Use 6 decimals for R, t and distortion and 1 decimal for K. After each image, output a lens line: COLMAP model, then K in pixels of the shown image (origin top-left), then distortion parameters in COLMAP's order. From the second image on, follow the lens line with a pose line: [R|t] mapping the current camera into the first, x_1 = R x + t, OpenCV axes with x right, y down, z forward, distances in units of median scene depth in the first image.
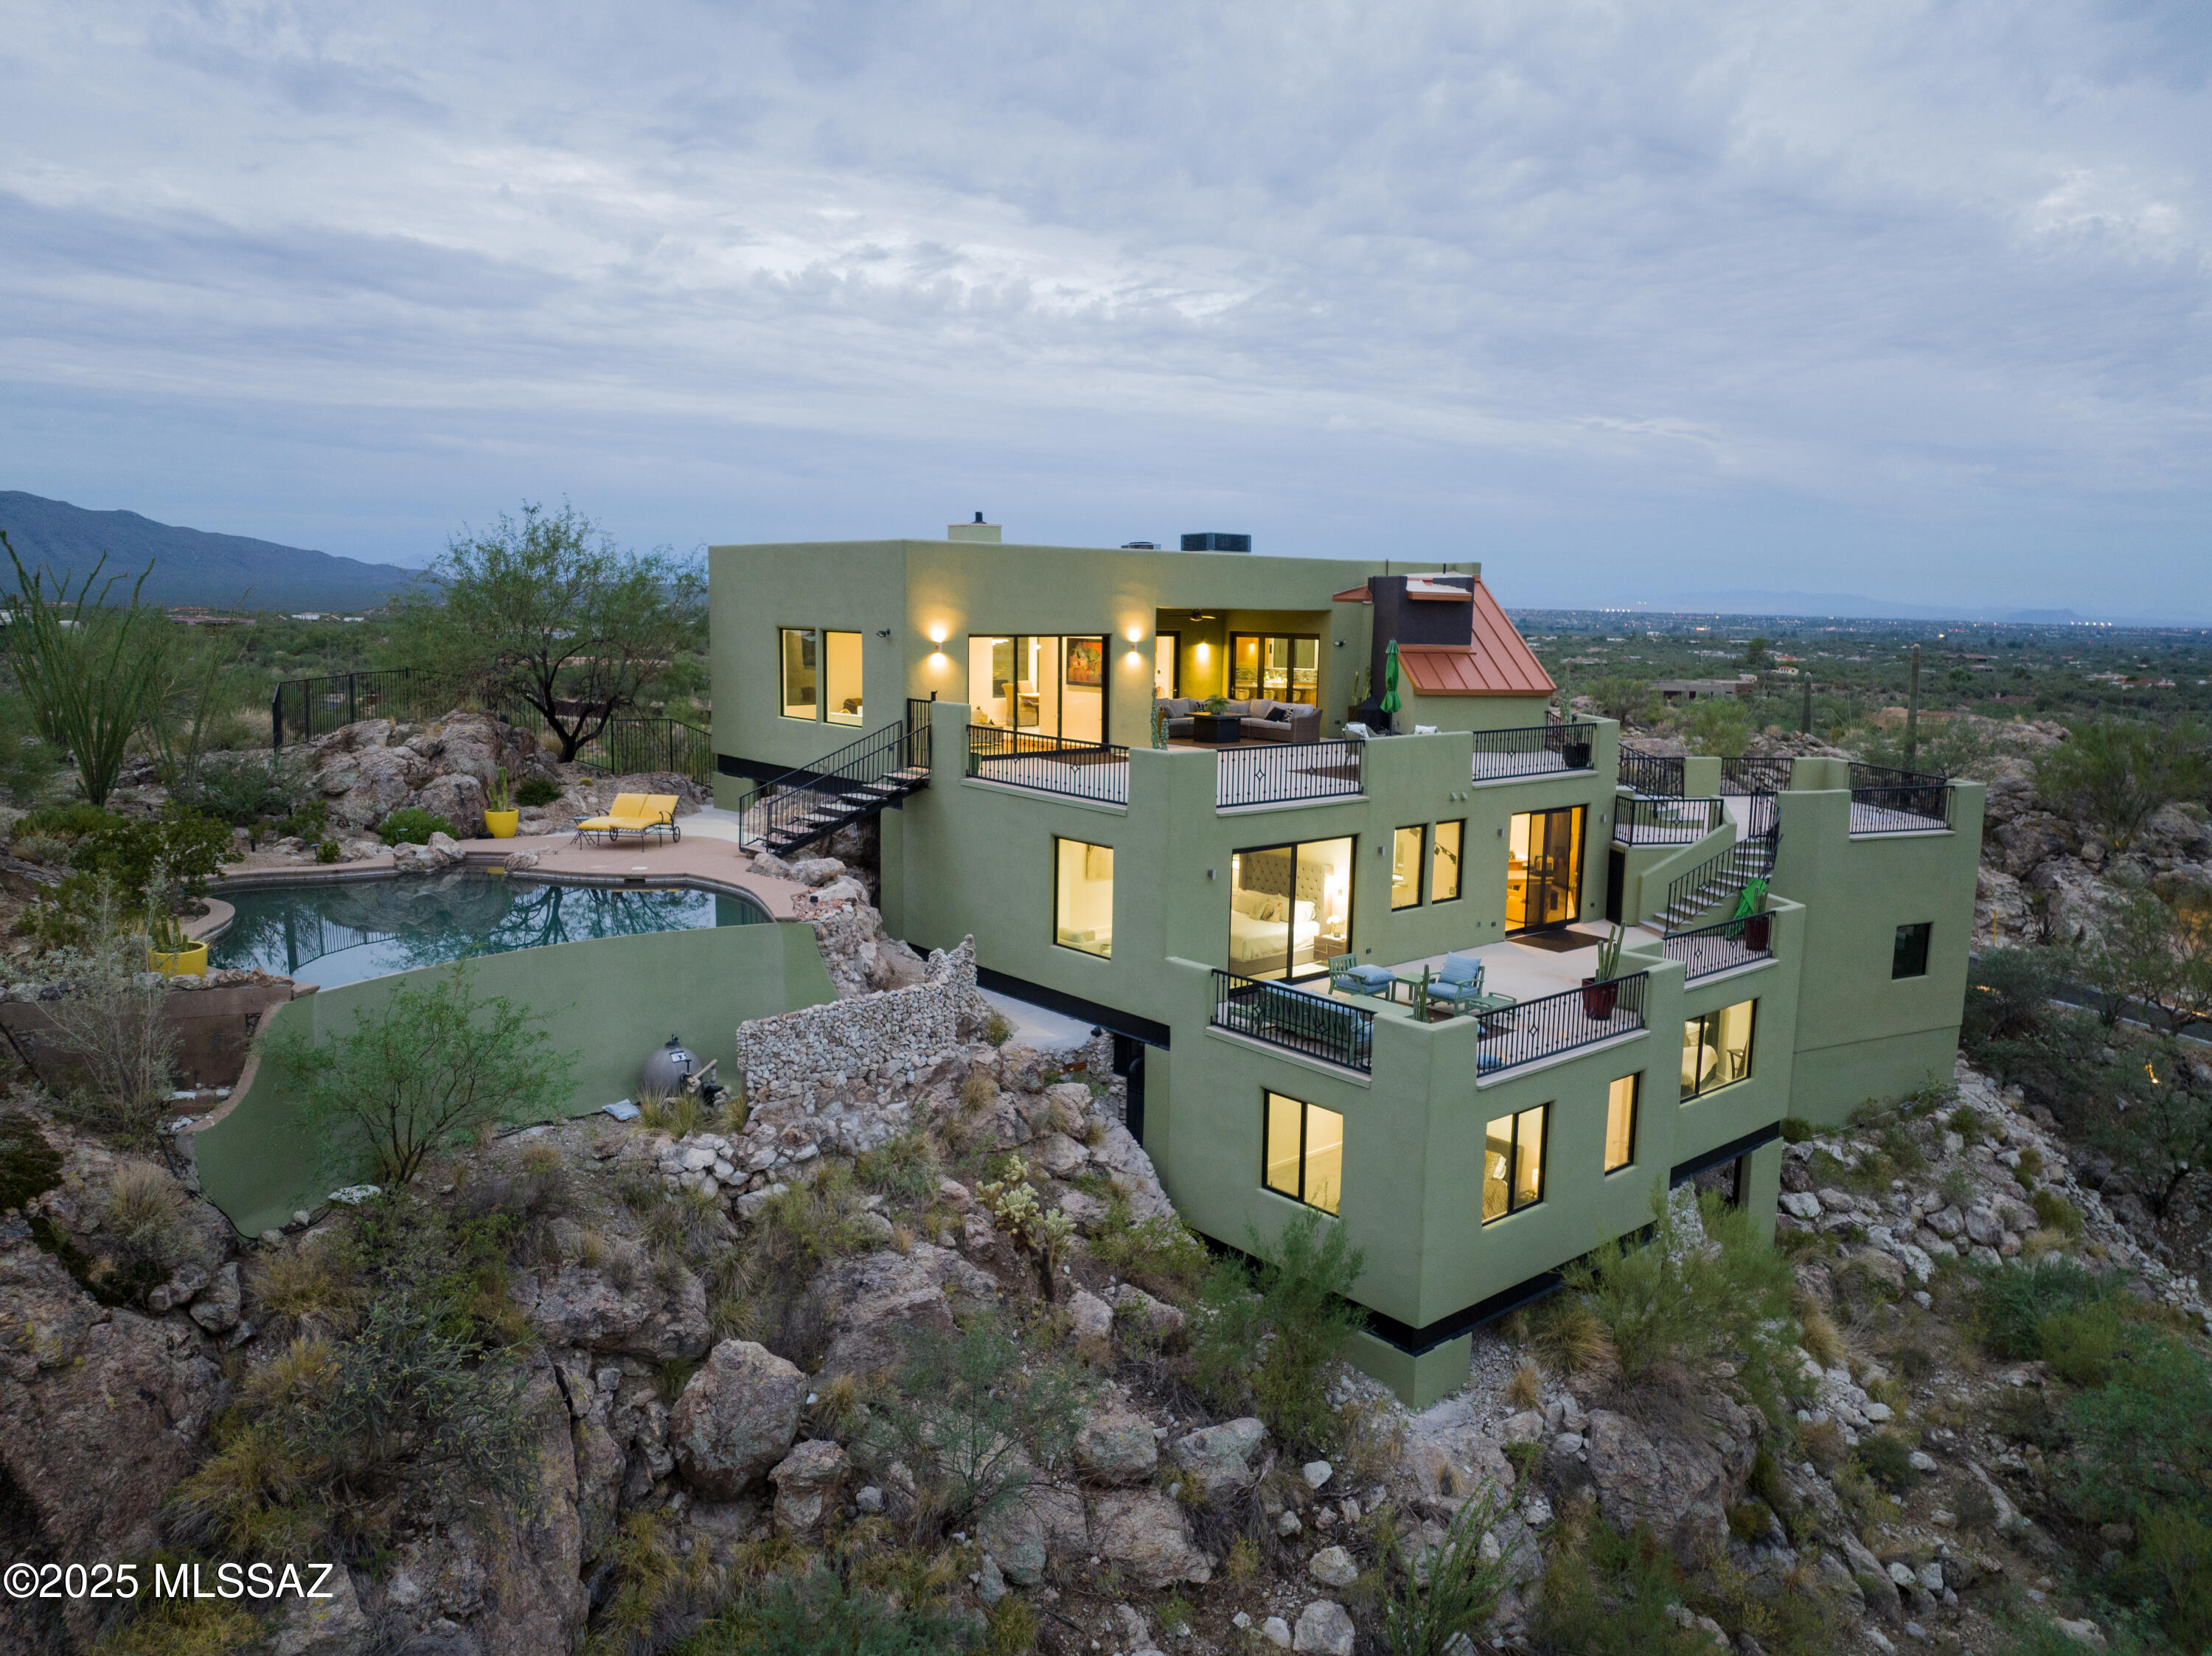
lens RADIAL K [[1560.5, 0, 1106.9], [0, 1560.5, 829.4], [0, 0, 1]] dist [-0.040761, 0.013943]
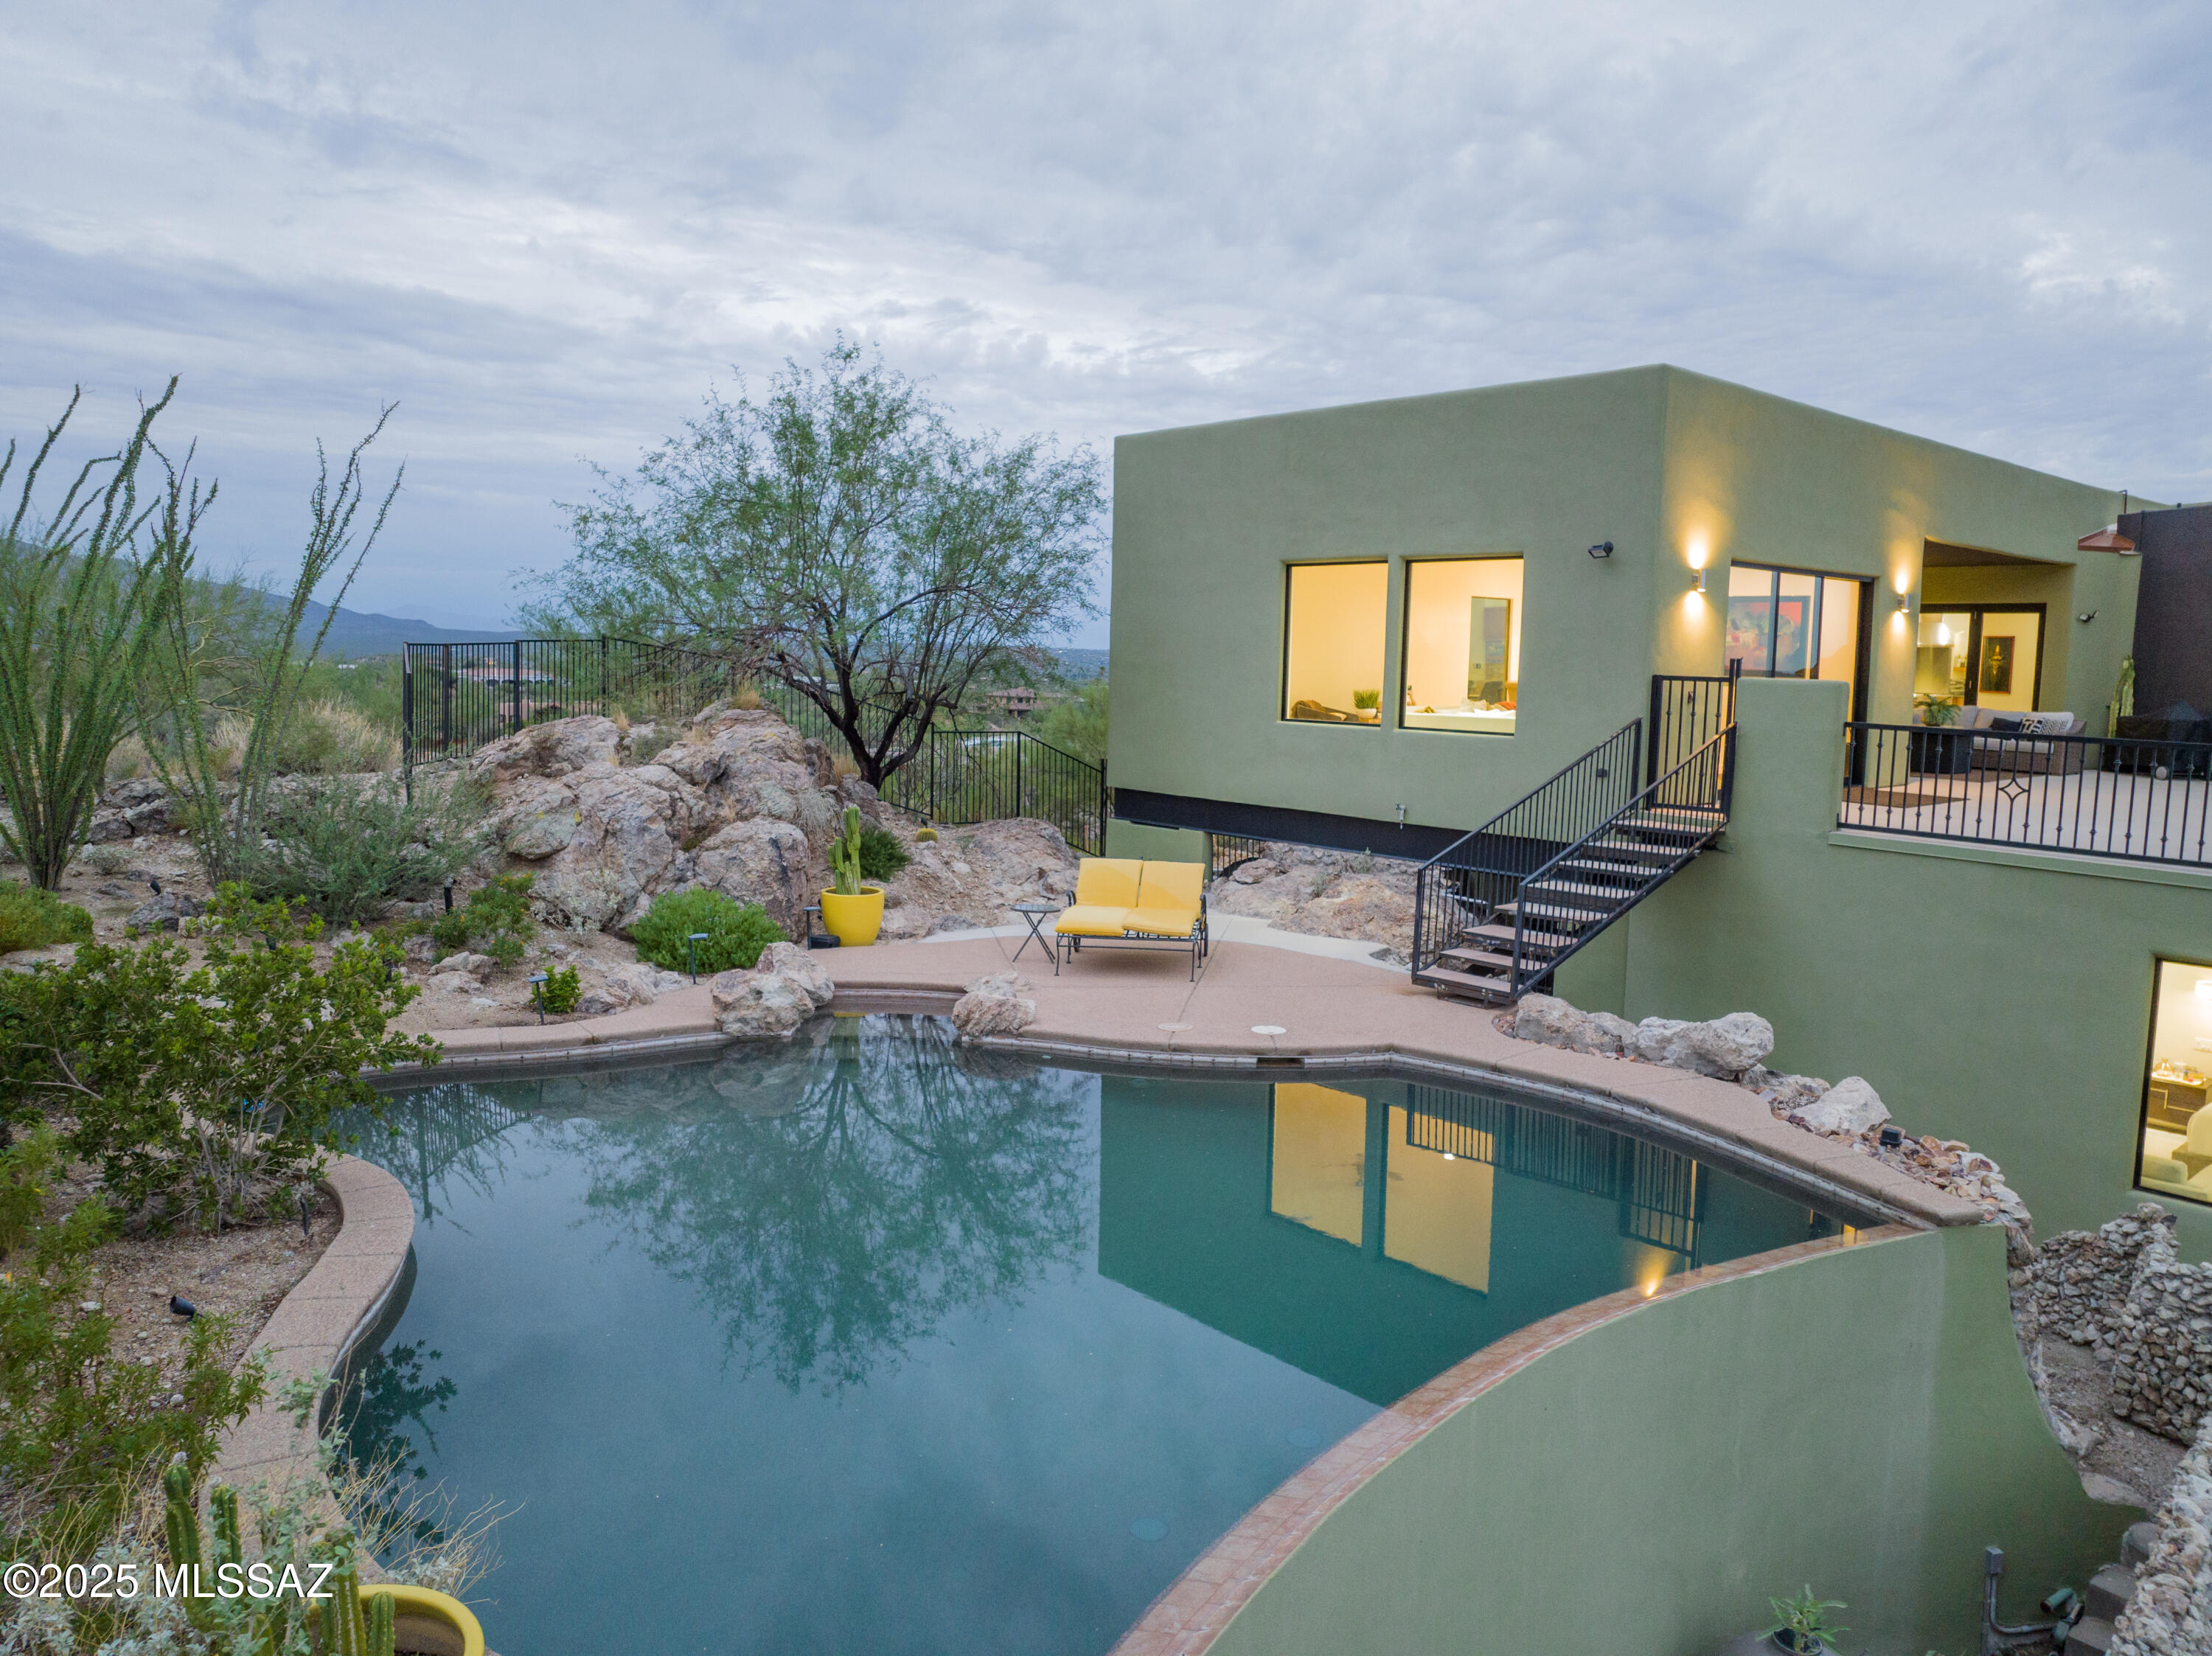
lens RADIAL K [[1538.1, 0, 1154.8], [0, 1538.1, 714.3], [0, 0, 1]] dist [-0.053096, 0.003598]
pose [[0.999297, 0.003127, 0.037368, -0.312308], [0.000874, 0.994304, -0.106576, -0.016148], [-0.037489, 0.106534, 0.993602, 0.492677]]
